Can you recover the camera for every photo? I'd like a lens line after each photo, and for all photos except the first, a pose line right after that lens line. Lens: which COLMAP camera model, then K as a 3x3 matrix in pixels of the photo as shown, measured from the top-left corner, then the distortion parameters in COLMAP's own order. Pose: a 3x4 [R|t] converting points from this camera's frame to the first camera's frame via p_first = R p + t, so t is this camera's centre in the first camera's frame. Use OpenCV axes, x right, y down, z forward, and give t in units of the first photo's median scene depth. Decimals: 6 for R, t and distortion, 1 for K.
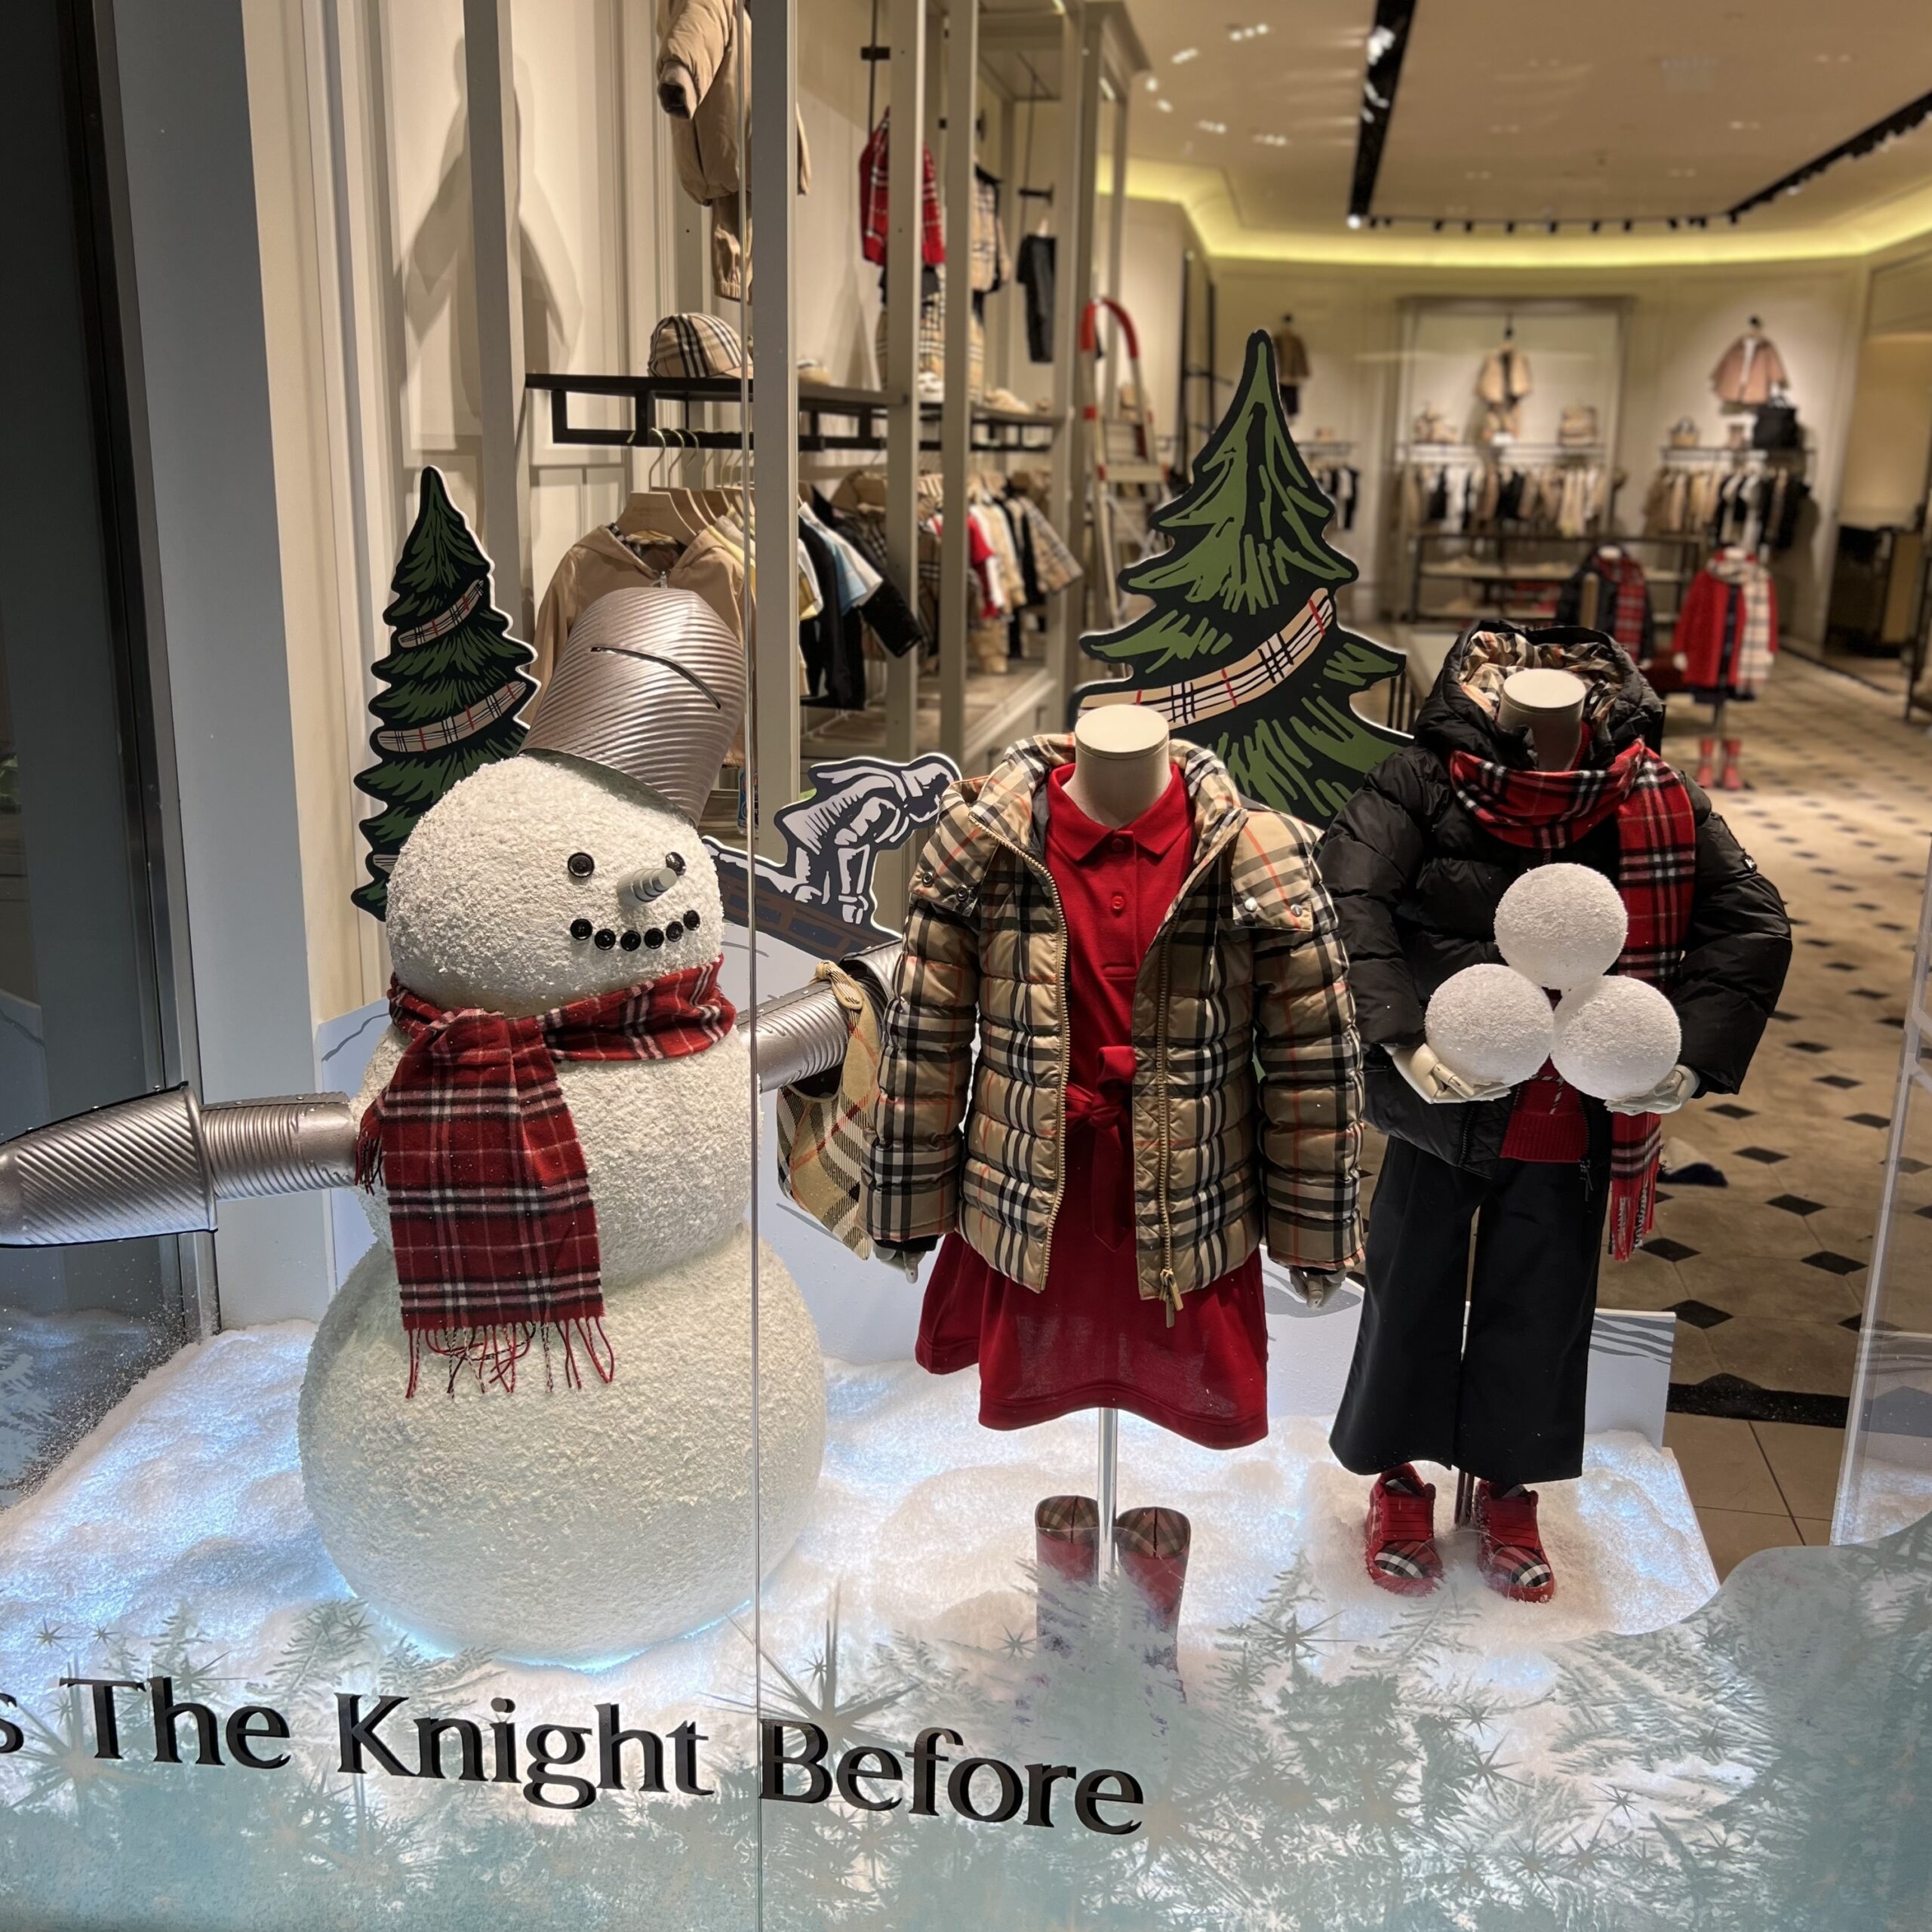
lens RADIAL K [[2057.8, 0, 965.3], [0, 2057.8, 1007.5], [0, 0, 1]] dist [0.161367, -0.426981]
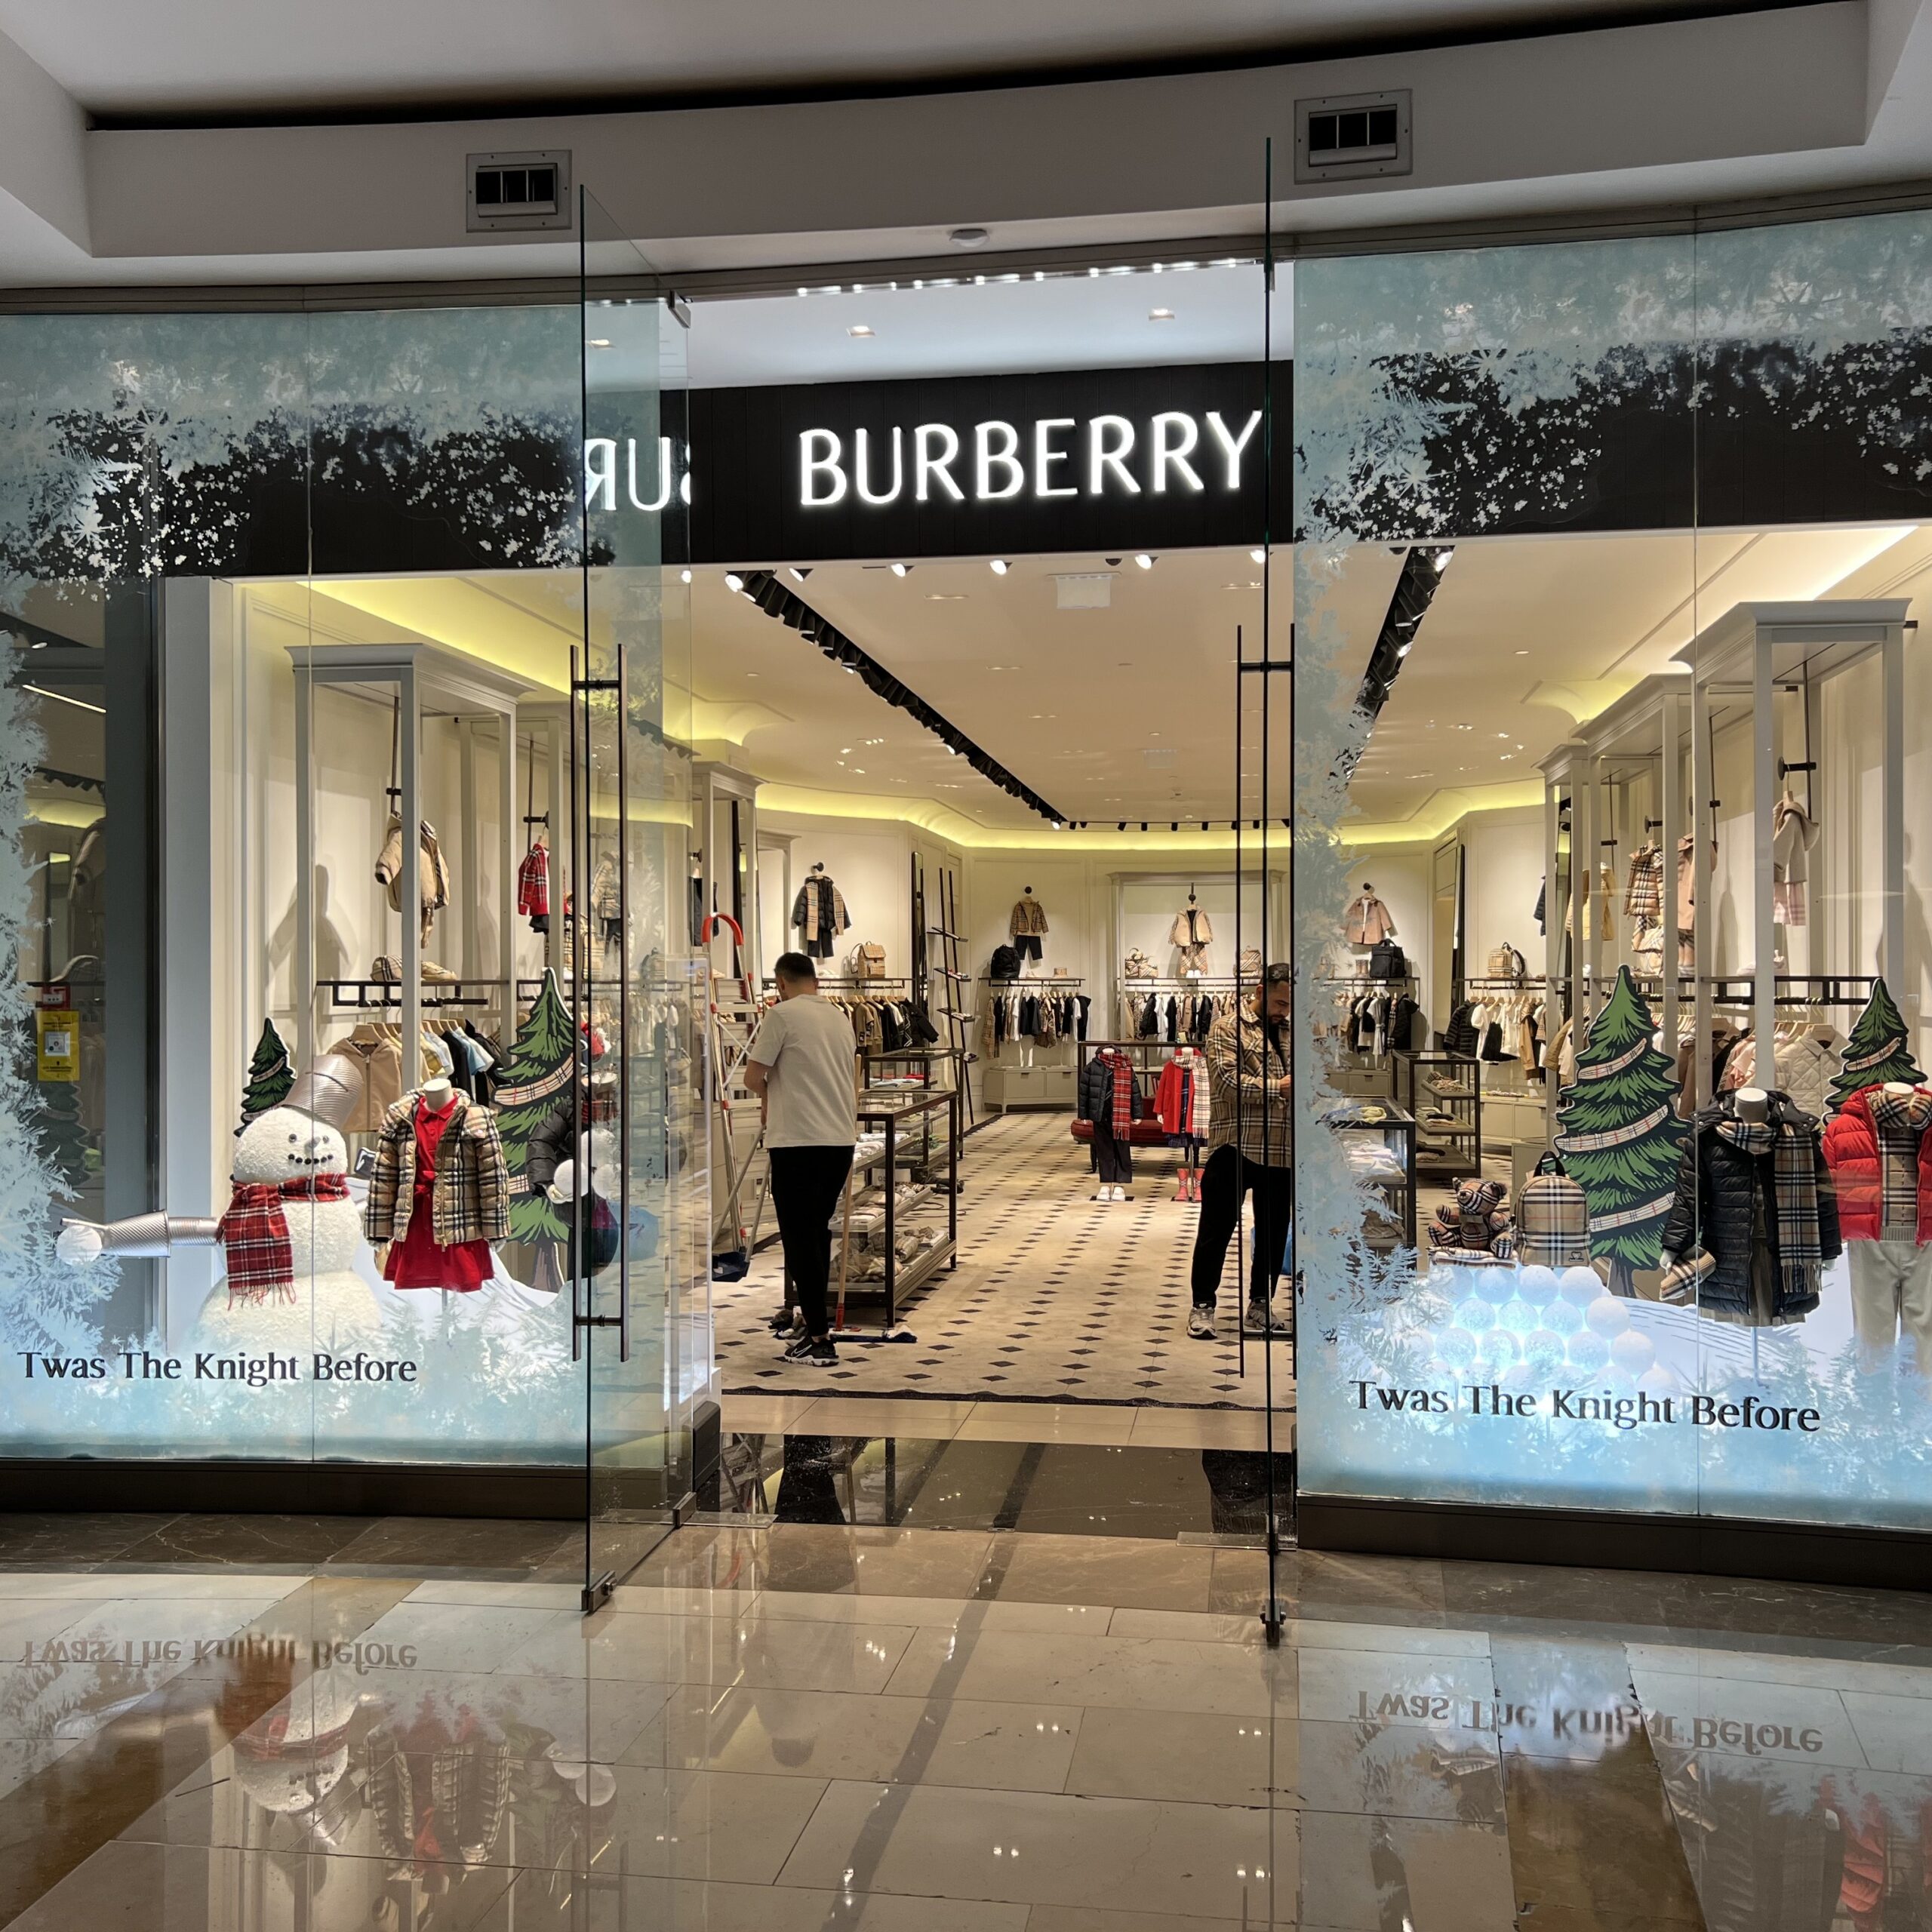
lens RADIAL K [[2057.8, 0, 965.3], [0, 2057.8, 1007.5], [0, 0, 1]] dist [0.161367, -0.426981]
pose [[0.999740, -0.020958, 0.008930, 0.827564], [0.022510, 0.969079, -0.245723, 0.550141], [-0.003504, 0.245860, 0.969299, -2.171064]]
